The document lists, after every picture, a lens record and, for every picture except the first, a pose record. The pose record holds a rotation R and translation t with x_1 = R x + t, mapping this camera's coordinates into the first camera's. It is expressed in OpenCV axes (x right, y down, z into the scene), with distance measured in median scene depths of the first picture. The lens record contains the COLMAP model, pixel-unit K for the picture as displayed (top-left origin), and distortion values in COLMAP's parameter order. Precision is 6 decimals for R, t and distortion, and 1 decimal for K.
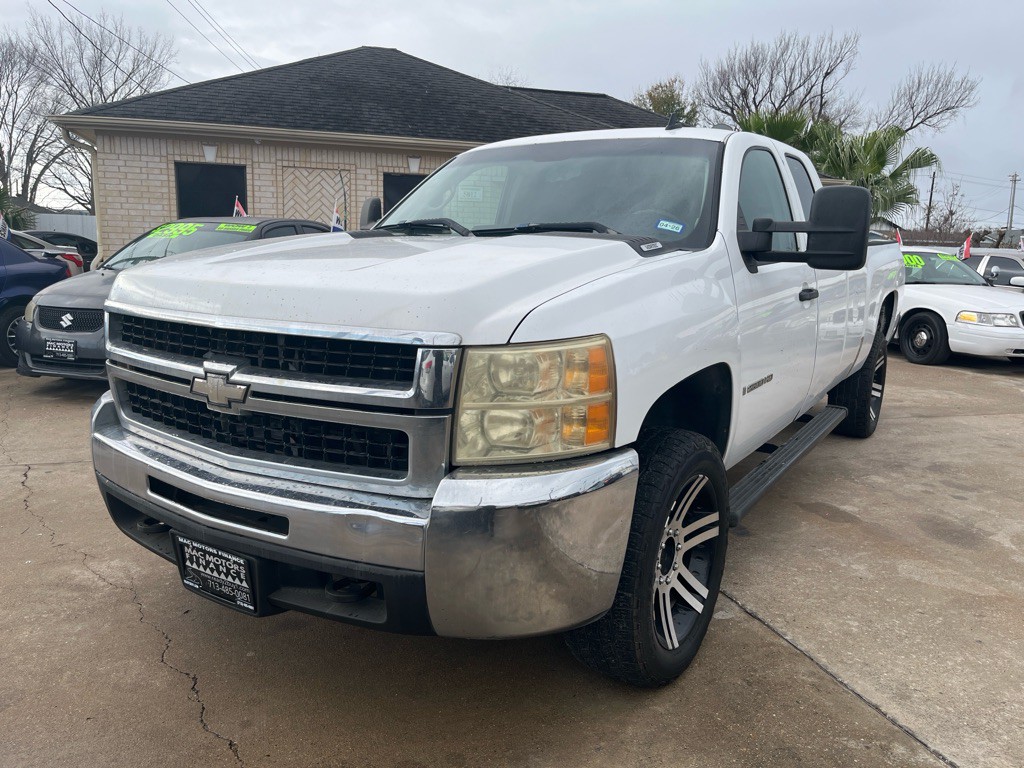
lens RADIAL K [[777.7, 0, 513.6], [0, 777.7, 382.3], [0, 0, 1]] dist [0.069993, -0.101316]
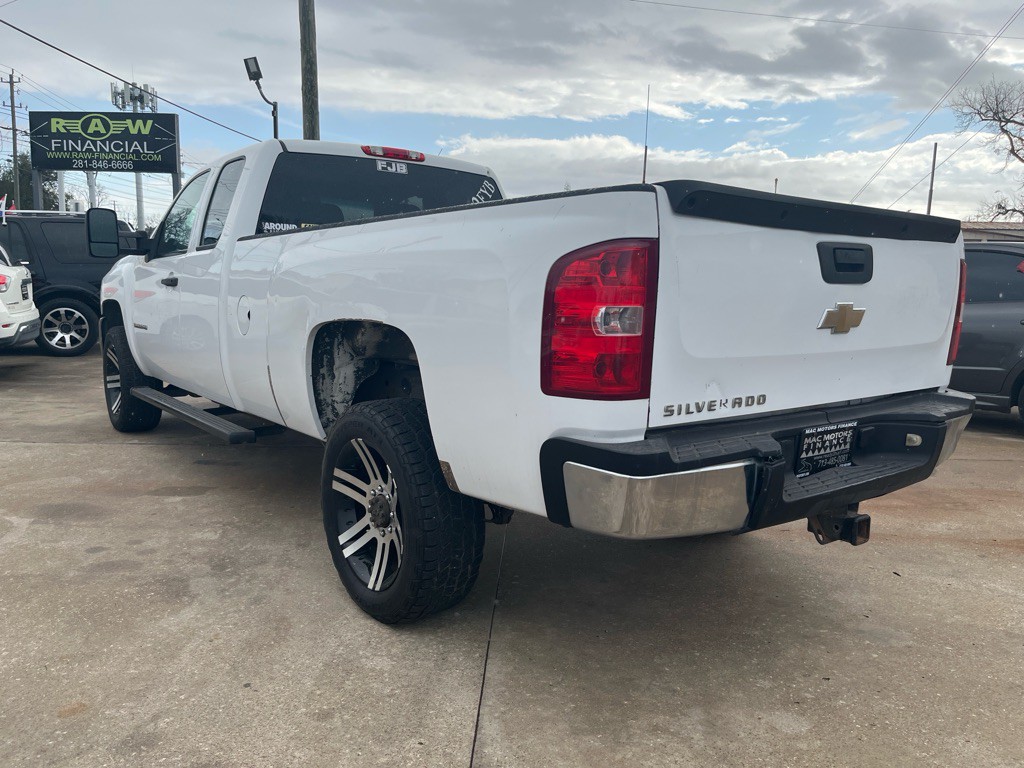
lens RADIAL K [[777.7, 0, 514.4], [0, 777.7, 389.6], [0, 0, 1]] dist [0.069993, -0.101316]
pose [[-0.334292, 0.110487, -0.935971, 1.686794], [-0.190385, 0.964714, 0.181878, -0.338586], [0.923040, 0.238995, -0.301461, 2.334972]]
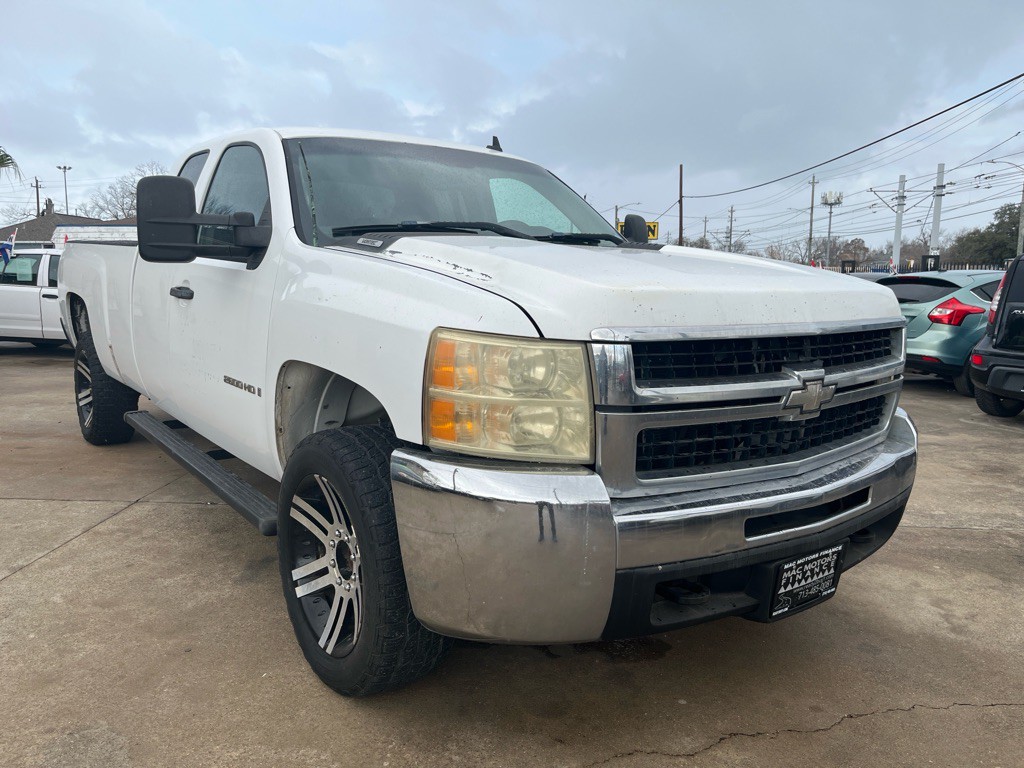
lens RADIAL K [[777.7, 0, 510.4], [0, 777.7, 389.6], [0, 0, 1]] dist [0.069993, -0.101316]
pose [[0.336069, -0.151370, 0.929594, -1.021365], [0.149478, 0.983063, 0.106037, -0.116223], [-0.929900, 0.103318, 0.353003, 0.708062]]
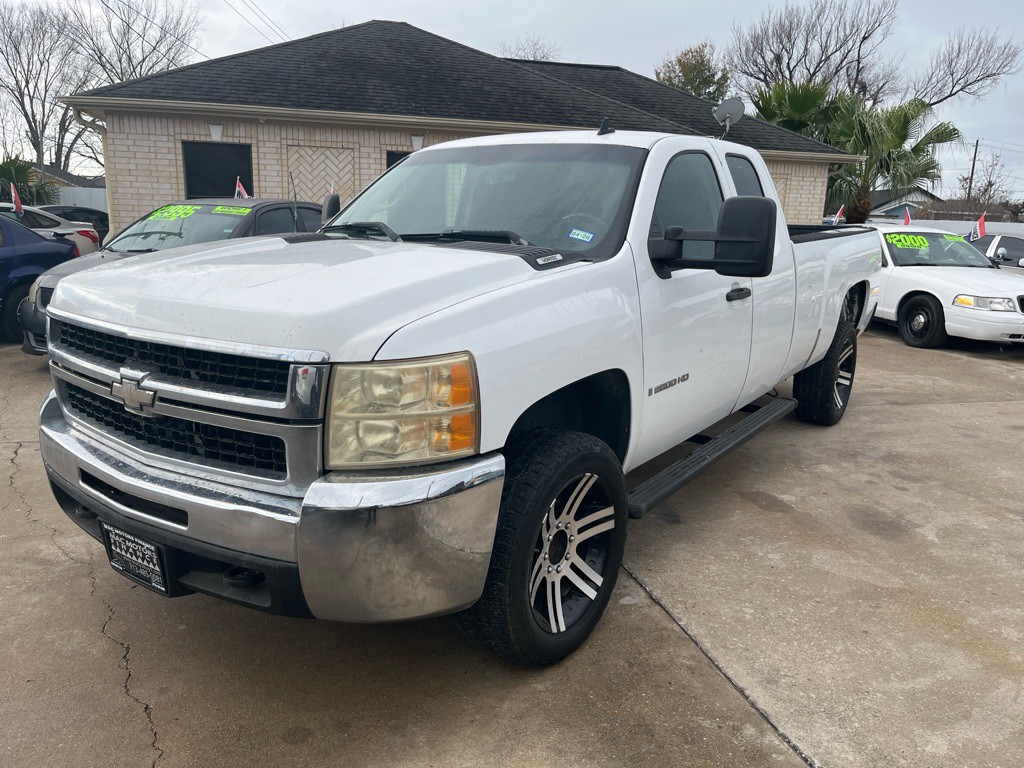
lens RADIAL K [[777.7, 0, 511.0], [0, 777.7, 385.8], [0, 0, 1]] dist [0.069993, -0.101316]
pose [[0.999118, 0.012627, -0.040056, 0.142125], [-0.010880, 0.998992, 0.043540, -0.039463], [0.040565, -0.043066, 0.998248, -0.059743]]
